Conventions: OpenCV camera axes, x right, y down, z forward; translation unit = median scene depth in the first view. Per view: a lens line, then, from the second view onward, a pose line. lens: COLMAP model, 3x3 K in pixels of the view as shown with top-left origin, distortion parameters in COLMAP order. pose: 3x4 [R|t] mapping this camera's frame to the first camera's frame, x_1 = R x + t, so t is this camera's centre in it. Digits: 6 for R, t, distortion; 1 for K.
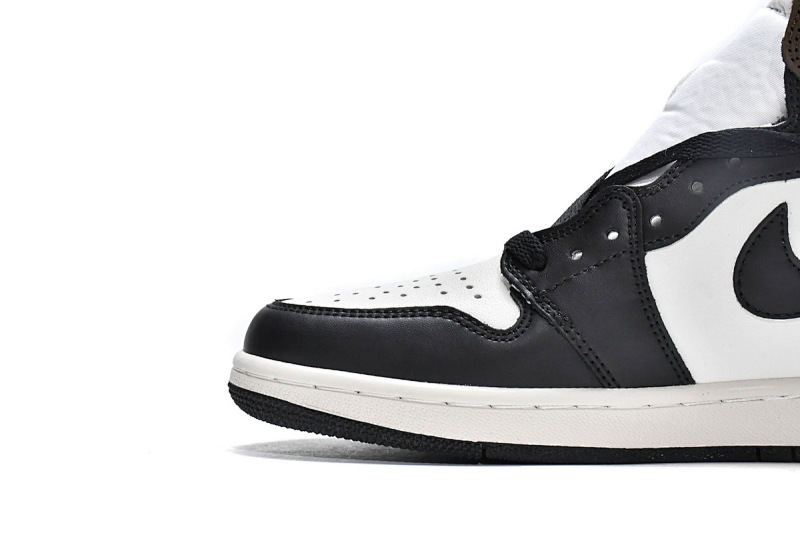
lens RADIAL K [[1873.8, 0, 400.7], [0, 1873.8, 268.2], [0, 0, 1]] dist [0.118570, 0.000000]
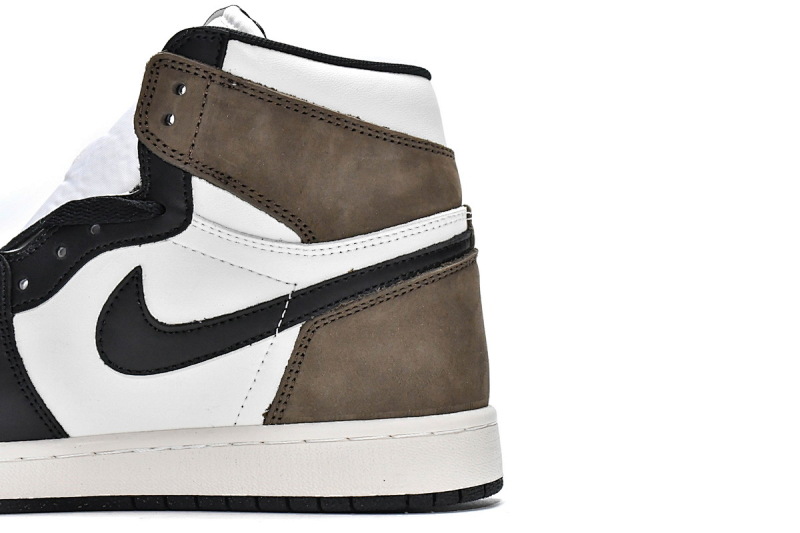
lens RADIAL K [[1873.8, 0, 399.5], [0, 1873.8, 265.8], [0, 0, 1]] dist [0.118570, 0.000000]
pose [[0.993021, -0.014834, -0.116997, 0.472653], [0.011644, 0.999543, -0.027901, -0.003518], [0.117357, 0.026344, 0.992740, -0.036648]]
